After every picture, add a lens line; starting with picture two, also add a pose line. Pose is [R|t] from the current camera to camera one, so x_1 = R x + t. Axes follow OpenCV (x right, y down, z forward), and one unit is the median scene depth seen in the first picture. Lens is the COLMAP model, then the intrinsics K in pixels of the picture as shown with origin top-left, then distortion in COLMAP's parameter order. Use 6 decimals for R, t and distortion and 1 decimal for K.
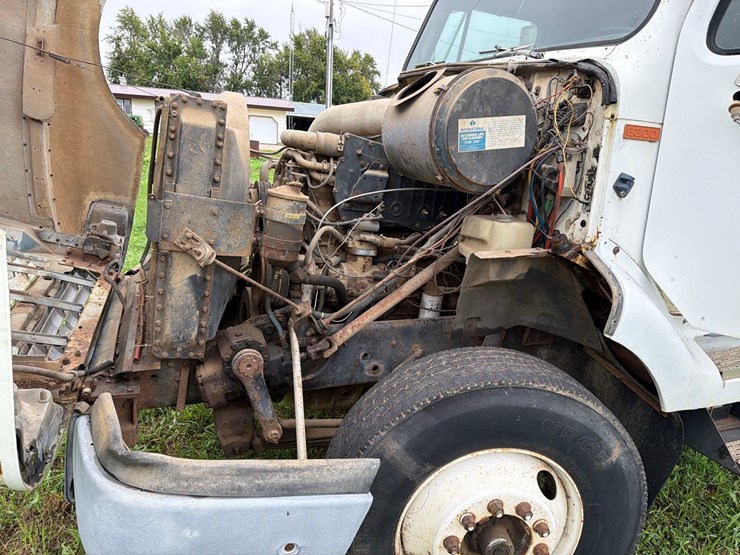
lens RADIAL K [[518.2, 0, 378.5], [0, 518.2, 286.1], [0, 0, 1]] dist [0.058189, -0.071250]
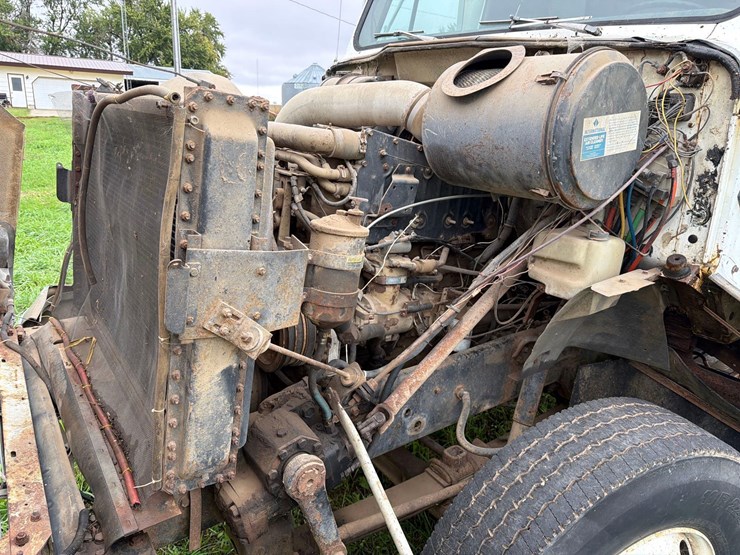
lens RADIAL K [[518.2, 0, 373.3], [0, 518.2, 272.8], [0, 0, 1]] dist [0.058189, -0.071250]
pose [[0.965579, -0.089447, 0.244245, -0.298347], [0.079887, 0.995609, 0.048791, -0.141190], [-0.247537, -0.027600, 0.968485, 0.302485]]
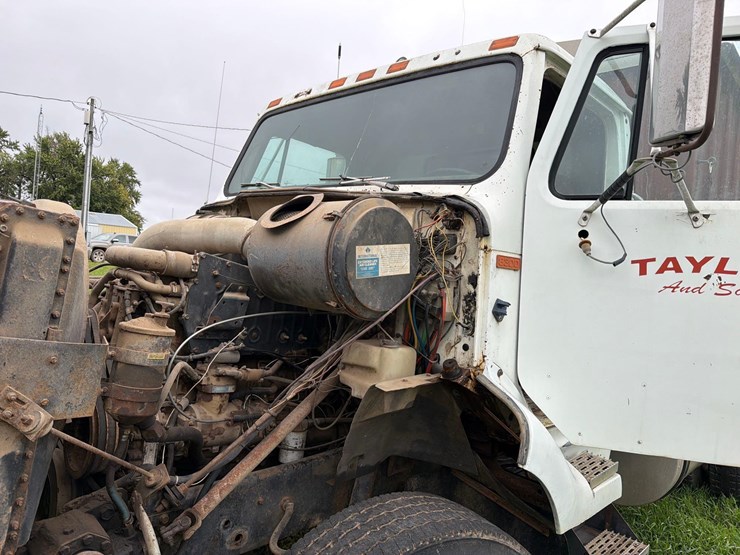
lens RADIAL K [[518.2, 0, 362.3], [0, 518.2, 273.1], [0, 0, 1]] dist [0.058189, -0.071250]
pose [[0.917679, 0.007038, 0.397261, -0.186128], [0.083730, 0.973964, -0.210673, -0.061763], [-0.388401, 0.226592, 0.893197, 0.140523]]
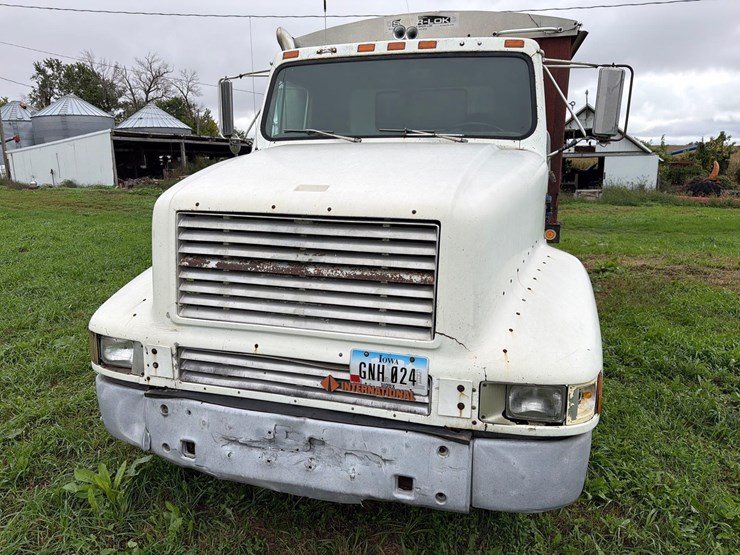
lens RADIAL K [[518.2, 0, 362.3], [0, 518.2, 275.8], [0, 0, 1]] dist [0.058189, -0.071250]
pose [[0.606501, -0.241630, 0.757477, -1.396155], [0.253681, 0.961717, 0.103662, -0.309253], [-0.753527, 0.129286, 0.644579, 0.246113]]
